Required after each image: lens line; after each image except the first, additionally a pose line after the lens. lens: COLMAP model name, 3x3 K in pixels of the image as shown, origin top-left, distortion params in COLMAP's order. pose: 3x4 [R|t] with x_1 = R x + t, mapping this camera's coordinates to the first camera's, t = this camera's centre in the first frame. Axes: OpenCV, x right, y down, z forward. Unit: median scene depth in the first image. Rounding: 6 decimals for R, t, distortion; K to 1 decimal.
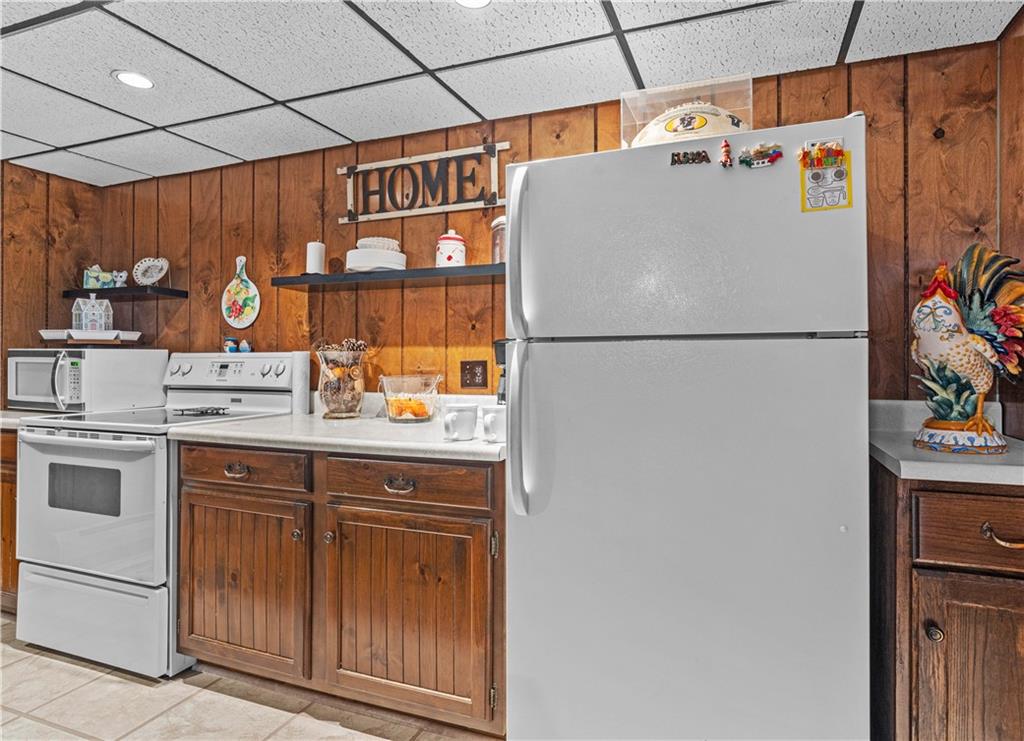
lens RADIAL K [[551.2, 0, 512.4], [0, 551.2, 357.0], [0, 0, 1]] dist [-0.003991, -0.000533]
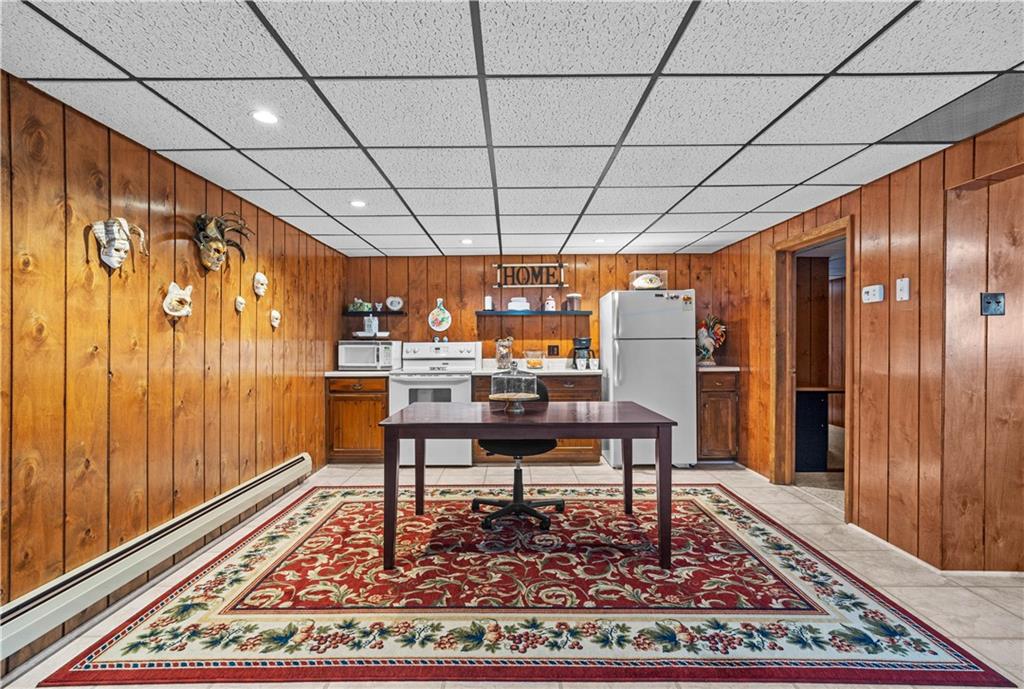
lens RADIAL K [[499.4, 0, 512.0], [0, 499.4, 344.5], [0, 0, 1]] dist [0.000657, 0.000182]
pose [[0.919275, -0.005393, 0.393579, -1.136991], [0.004125, 0.999983, 0.004068, -0.007296], [-0.393595, -0.002116, 0.919282, -1.053156]]
